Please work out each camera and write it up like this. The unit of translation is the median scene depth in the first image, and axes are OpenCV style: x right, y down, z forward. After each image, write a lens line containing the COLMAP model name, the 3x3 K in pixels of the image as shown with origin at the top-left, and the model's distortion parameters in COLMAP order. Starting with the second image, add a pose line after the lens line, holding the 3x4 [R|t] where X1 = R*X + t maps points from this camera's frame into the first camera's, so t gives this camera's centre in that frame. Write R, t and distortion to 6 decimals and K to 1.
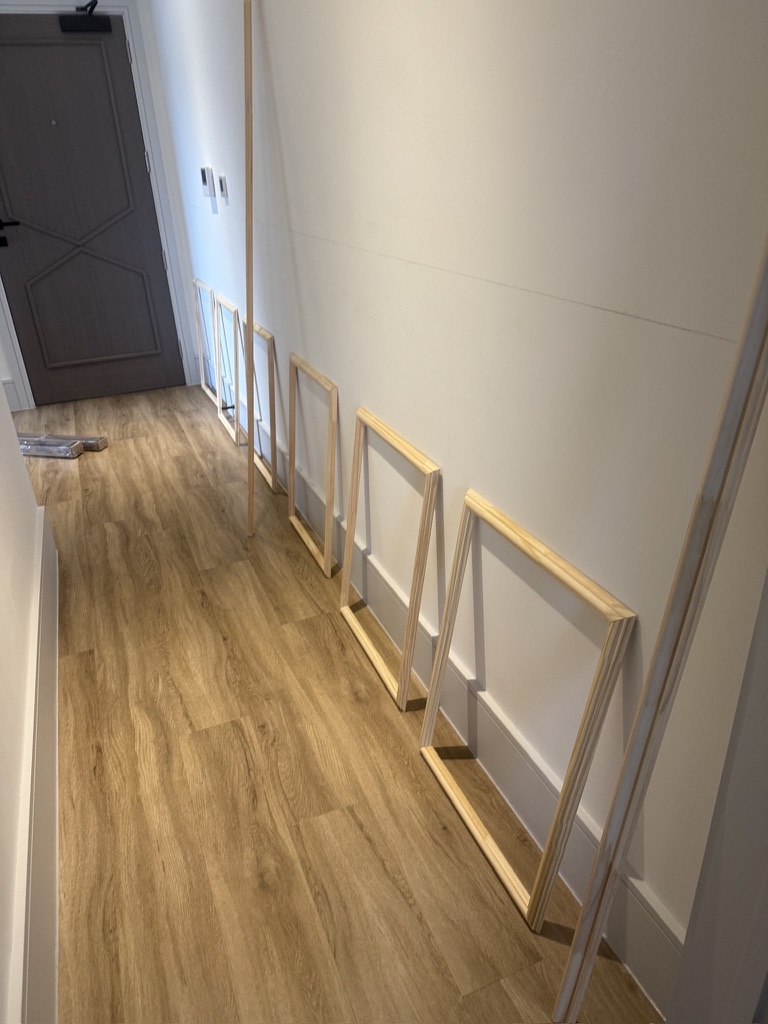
lens RADIAL K [[736.6, 0, 387.4], [0, 736.6, 516.4], [0, 0, 1]] dist [0.078188, -0.094846]
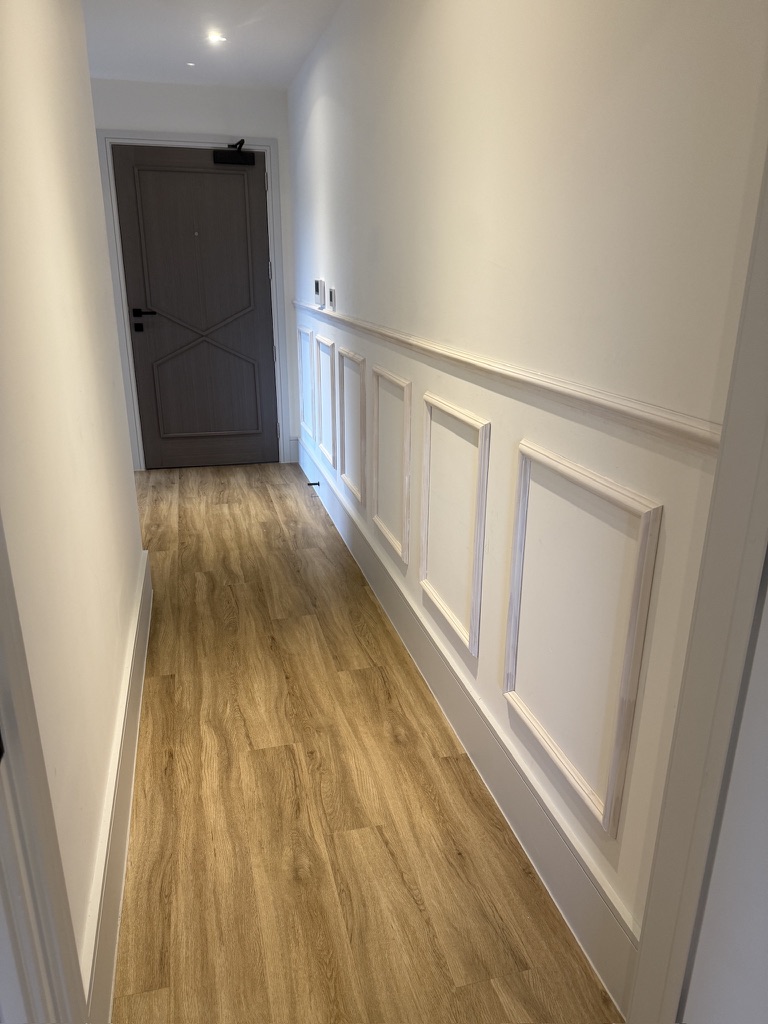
lens RADIAL K [[736.6, 0, 394.8], [0, 736.6, 512.2], [0, 0, 1]] dist [0.078188, -0.094846]
pose [[0.991150, 0.091226, -0.096432, 0.032923], [-0.103272, 0.986335, -0.128371, 0.050147], [0.083403, 0.137193, 0.987027, -0.154696]]
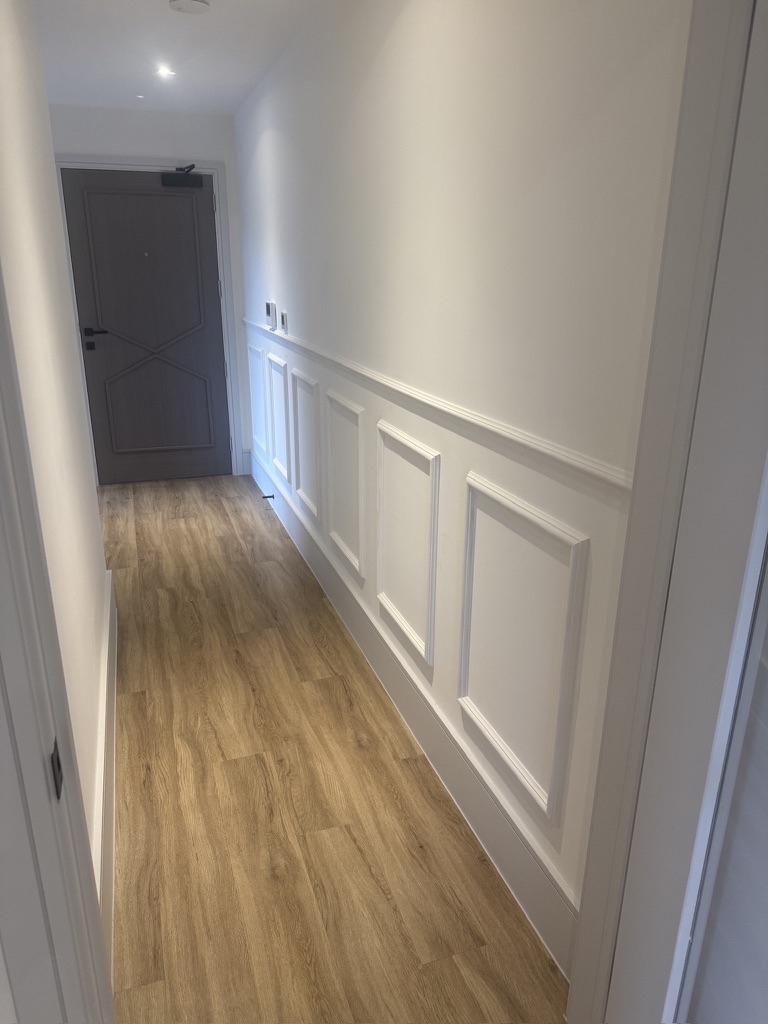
lens RADIAL K [[736.6, 0, 385.9], [0, 736.6, 510.0], [0, 0, 1]] dist [0.078188, -0.094846]
pose [[0.996980, 0.068167, -0.037211, 0.020603], [-0.072586, 0.988274, -0.134334, 0.026485], [0.027617, 0.136629, 0.990237, -0.250649]]
